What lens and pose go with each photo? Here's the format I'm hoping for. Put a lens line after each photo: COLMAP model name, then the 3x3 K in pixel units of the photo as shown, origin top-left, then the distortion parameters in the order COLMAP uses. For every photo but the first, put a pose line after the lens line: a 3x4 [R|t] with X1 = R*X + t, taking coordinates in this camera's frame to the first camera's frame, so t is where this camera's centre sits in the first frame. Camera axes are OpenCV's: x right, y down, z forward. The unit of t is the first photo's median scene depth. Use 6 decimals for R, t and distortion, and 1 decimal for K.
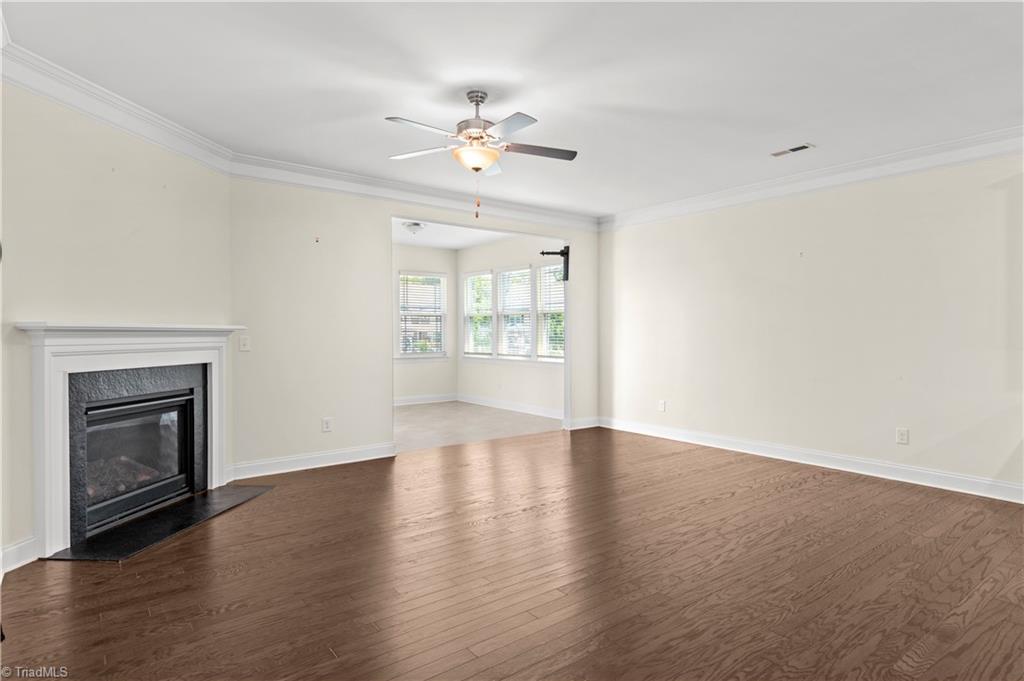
lens RADIAL K [[569.1, 0, 536.0], [0, 569.1, 323.4], [0, 0, 1]] dist [-0.002395, -0.000495]
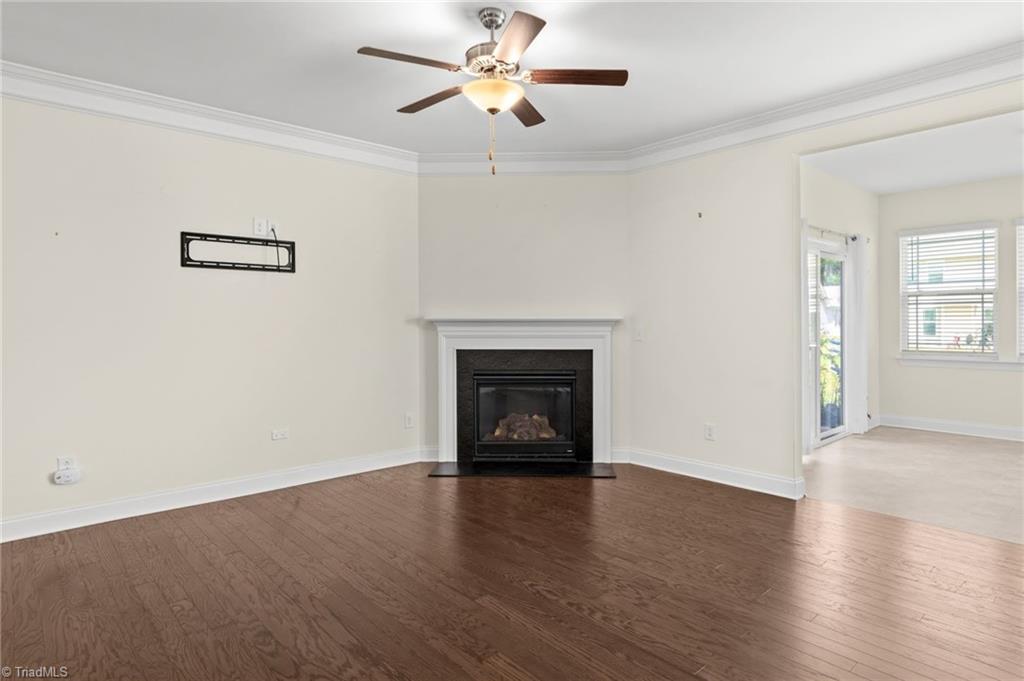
lens RADIAL K [[569.1, 0, 536.0], [0, 569.1, 323.4], [0, 0, 1]] dist [-0.002395, -0.000495]
pose [[0.082028, 0.001872, -0.996628, 0.618932], [0.019675, 0.999800, 0.003497, 0.013248], [0.996436, -0.019896, 0.081975, 0.920108]]
